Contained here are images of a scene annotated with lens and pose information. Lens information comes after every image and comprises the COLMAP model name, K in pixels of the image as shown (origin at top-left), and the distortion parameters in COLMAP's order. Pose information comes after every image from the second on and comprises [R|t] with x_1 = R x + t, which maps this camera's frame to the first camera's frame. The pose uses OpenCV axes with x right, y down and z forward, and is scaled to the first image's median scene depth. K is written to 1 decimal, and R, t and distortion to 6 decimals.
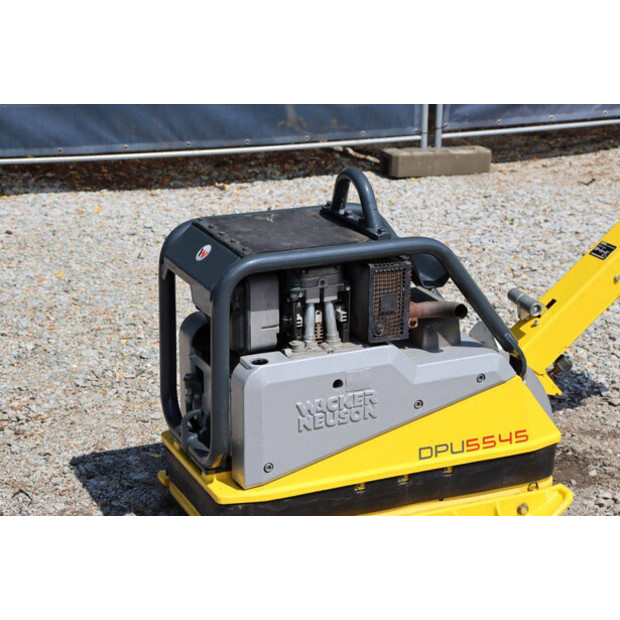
lens RADIAL K [[1505.0, 0, 318.2], [0, 1505.0, 306.3], [0, 0, 1]] dist [0.475639, 0.000000]
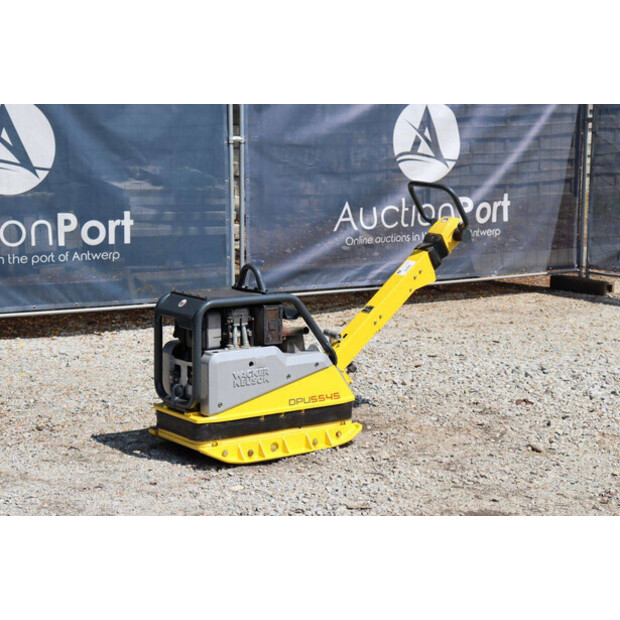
lens RADIAL K [[1505.0, 0, 306.9], [0, 1505.0, 311.3], [0, 0, 1]] dist [0.475639, 0.000000]
pose [[0.983771, -0.030770, 0.176770, -0.257605], [0.059029, 0.985848, -0.156907, 0.290171], [-0.169441, 0.164795, 0.971665, -0.960777]]
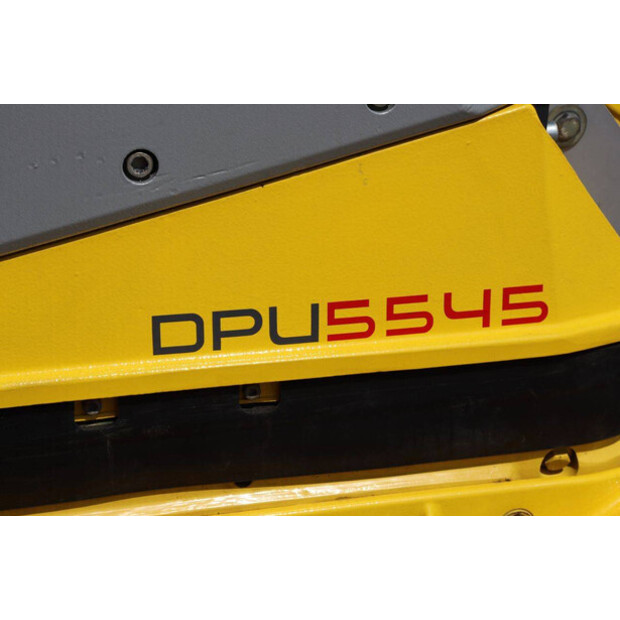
lens RADIAL K [[1448.6, 0, 312.0], [0, 1448.6, 311.0], [0, 0, 1]] dist [0.399153, 0.000000]
pose [[0.981402, 0.084335, -0.172448, 0.144848], [-0.067964, 0.992790, 0.098735, 0.061243], [0.179532, -0.085179, 0.980058, 0.713138]]
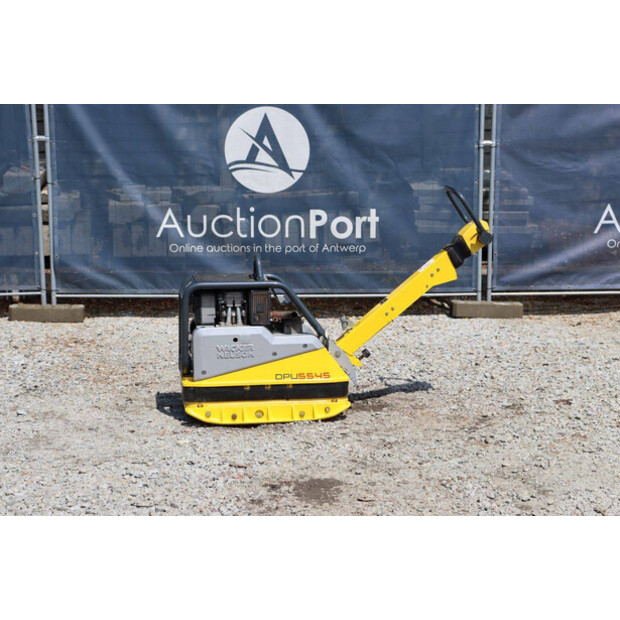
lens RADIAL K [[1505.0, 0, 293.9], [0, 1505.0, 303.0], [0, 0, 1]] dist [0.475639, 0.000000]
pose [[0.950476, 0.030810, -0.309266, 0.787263], [-0.082541, 0.984364, -0.155609, 0.336780], [0.299636, 0.173430, 0.938158, -1.144873]]
